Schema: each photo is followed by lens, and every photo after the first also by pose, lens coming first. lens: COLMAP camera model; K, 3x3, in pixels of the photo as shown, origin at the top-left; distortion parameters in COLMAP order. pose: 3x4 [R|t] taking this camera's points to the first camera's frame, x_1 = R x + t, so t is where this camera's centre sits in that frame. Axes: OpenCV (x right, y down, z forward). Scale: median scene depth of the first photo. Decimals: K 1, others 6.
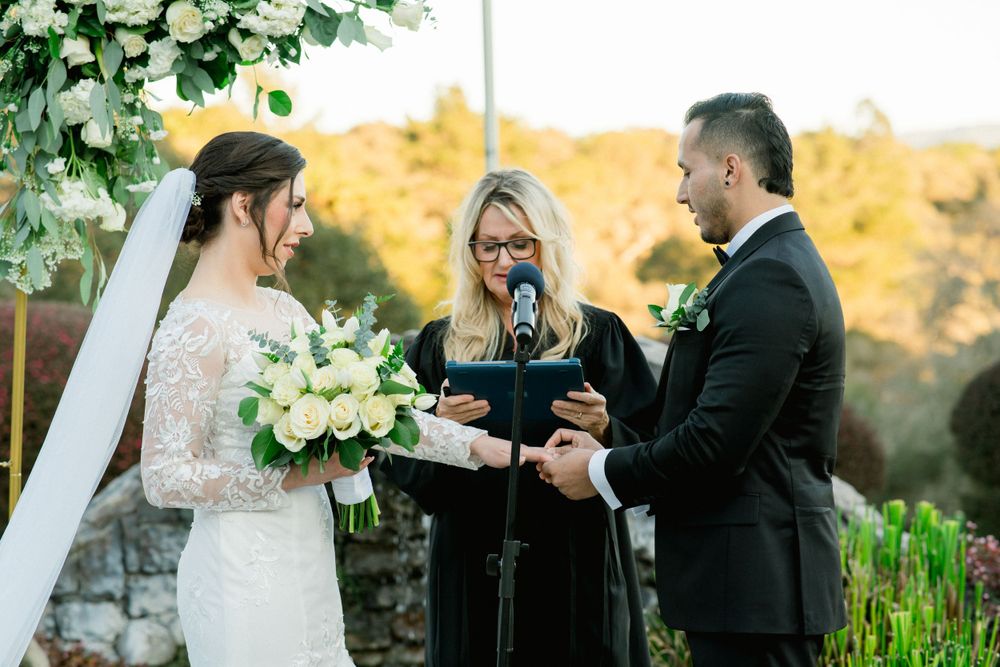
lens RADIAL K [[2420.6, 0, 494.2], [0, 2420.6, 335.3], [0, 0, 1]] dist [0.003981, 0.000000]
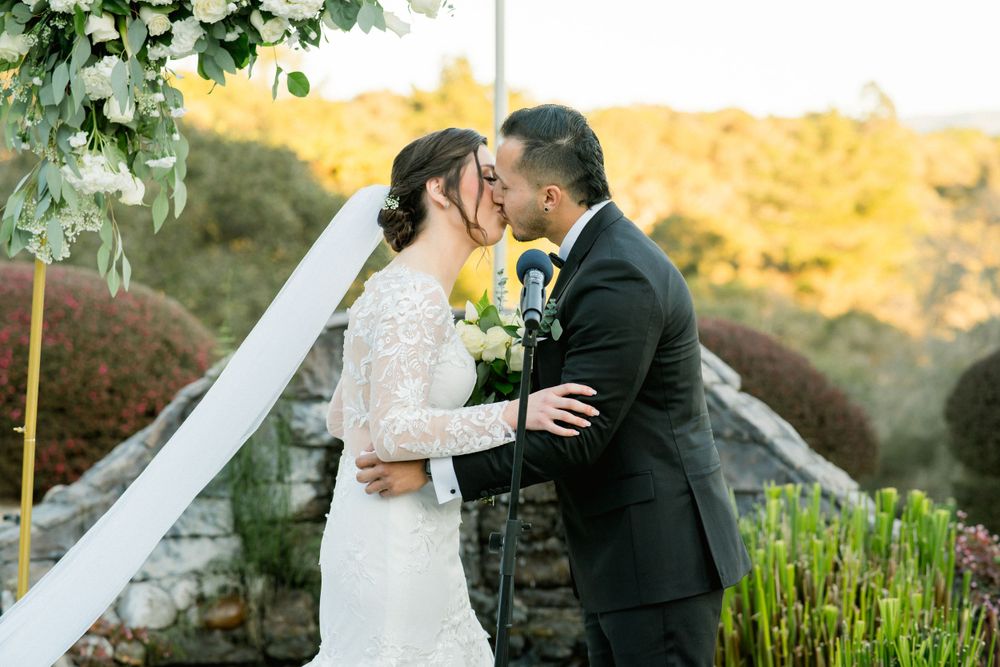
lens RADIAL K [[2420.6, 0, 505.9], [0, 2420.6, 334.6], [0, 0, 1]] dist [0.003981, 0.000000]
pose [[0.999555, 0.029258, 0.005724, -0.003832], [-0.029322, 0.999505, 0.011389, -0.004569], [-0.005388, -0.011552, 0.999919, -0.023756]]
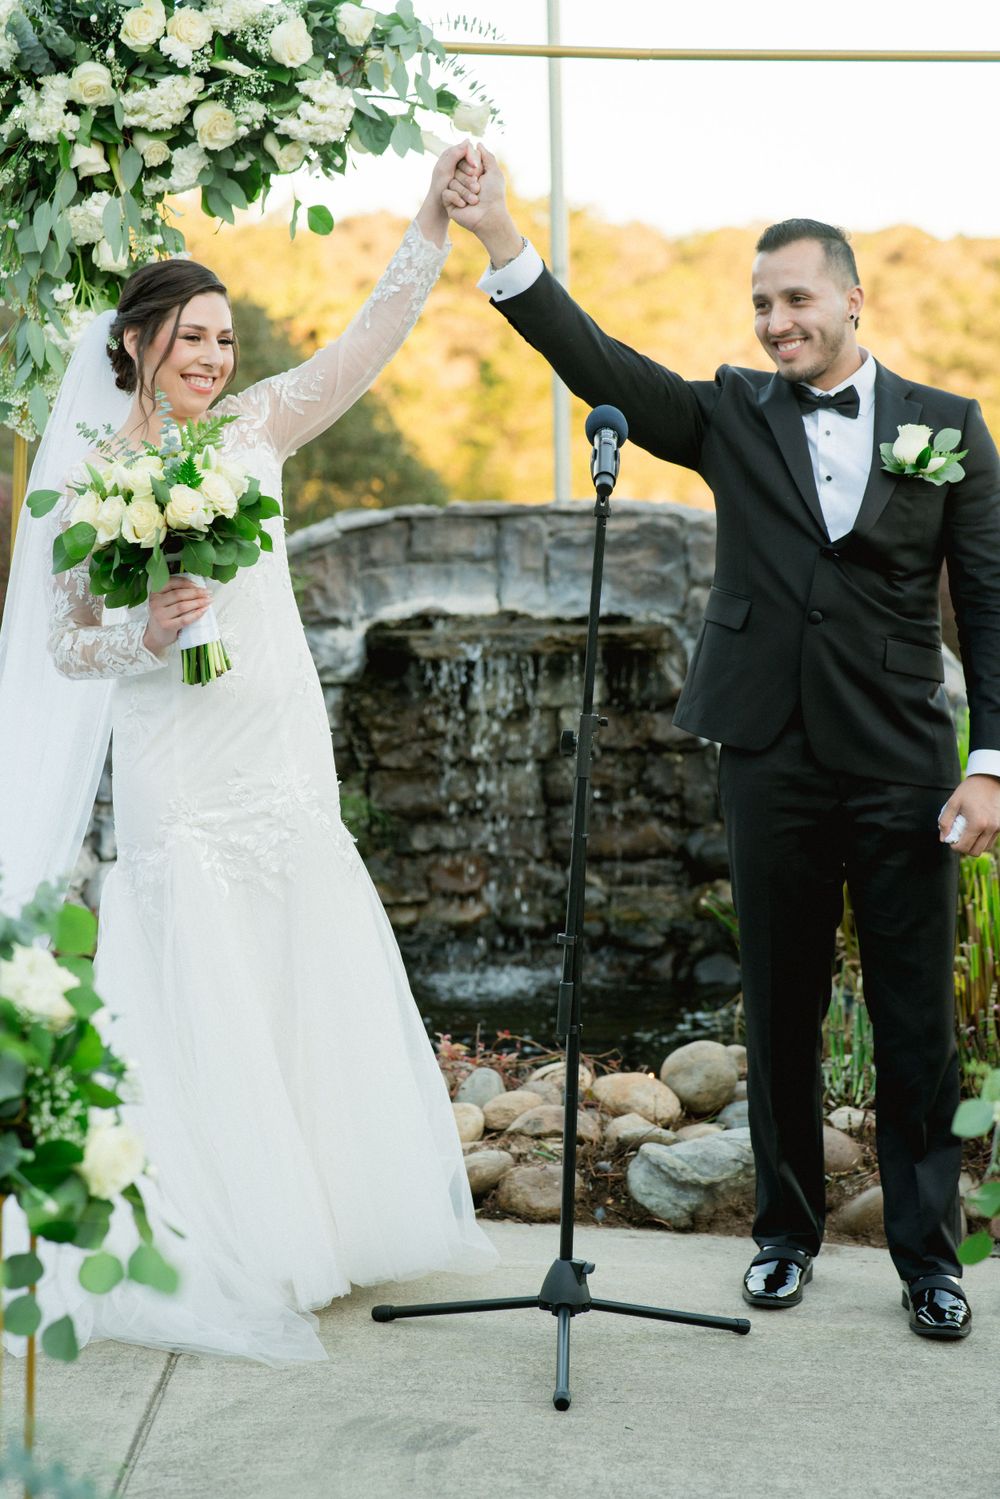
lens RADIAL K [[3628.5, 0, 459.9], [0, 3628.5, 777.7], [0, 0, 1]] dist [0.003981, 0.000000]
pose [[0.999678, 0.008060, -0.024041, -0.006782], [-0.006439, 0.997749, 0.066742, 0.015277], [0.024525, -0.066566, 0.997481, -0.297181]]
